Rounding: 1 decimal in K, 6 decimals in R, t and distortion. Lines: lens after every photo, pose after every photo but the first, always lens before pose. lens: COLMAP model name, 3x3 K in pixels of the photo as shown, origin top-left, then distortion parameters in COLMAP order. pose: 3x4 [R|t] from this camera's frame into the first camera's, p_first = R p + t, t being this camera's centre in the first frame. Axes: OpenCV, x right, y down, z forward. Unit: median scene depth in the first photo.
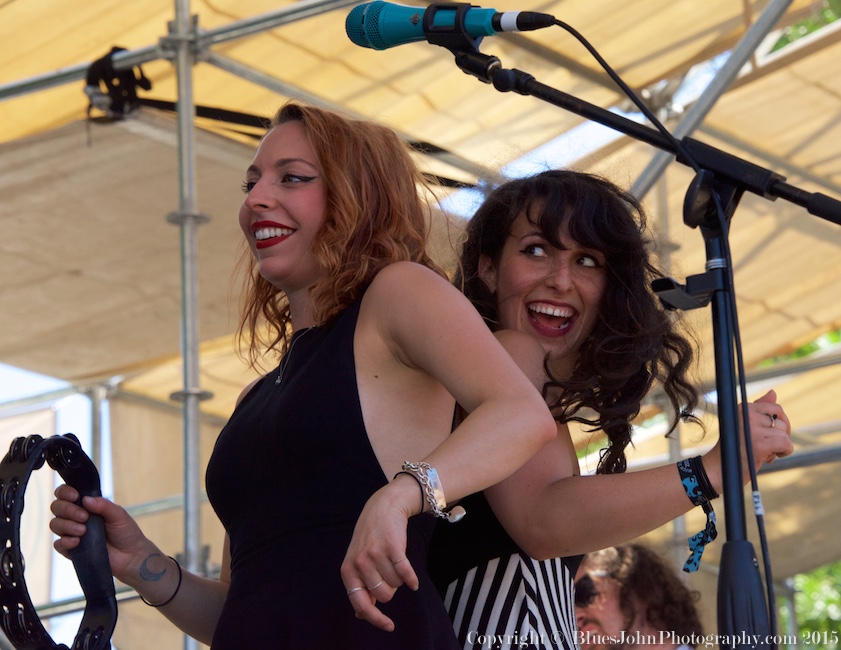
lens RADIAL K [[3506.9, 0, 420.5], [0, 3506.9, 325.0], [0, 0, 1]] dist [1.016740, 3.044016]
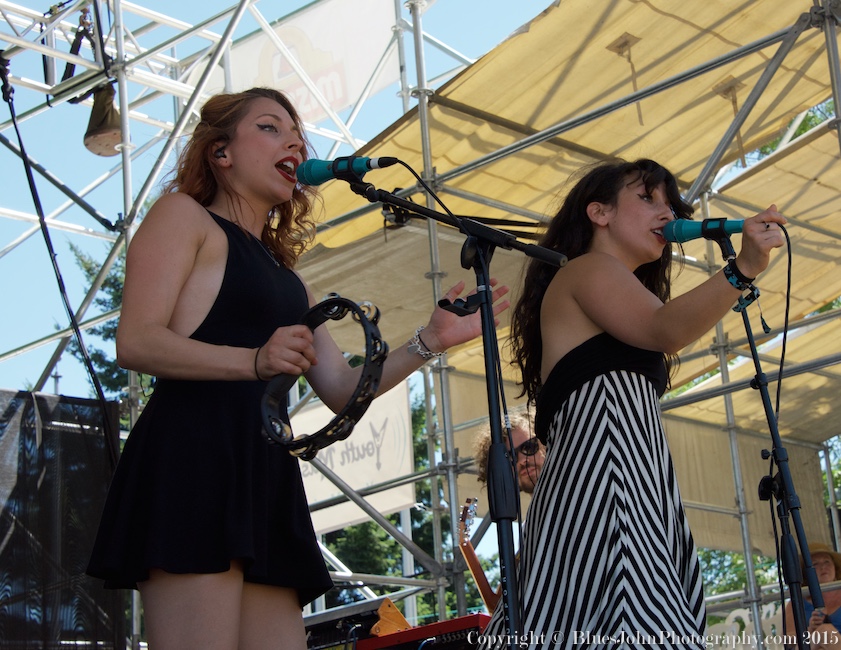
lens RADIAL K [[1832.6, 0, 420.5], [0, 1832.6, 325.0], [0, 0, 1]] dist [0.050977, 0.025804]
pose [[0.977034, -0.079039, -0.197880, 0.114052], [0.079165, 0.996835, -0.007286, 0.002642], [0.197830, -0.008547, 0.980199, 0.043212]]
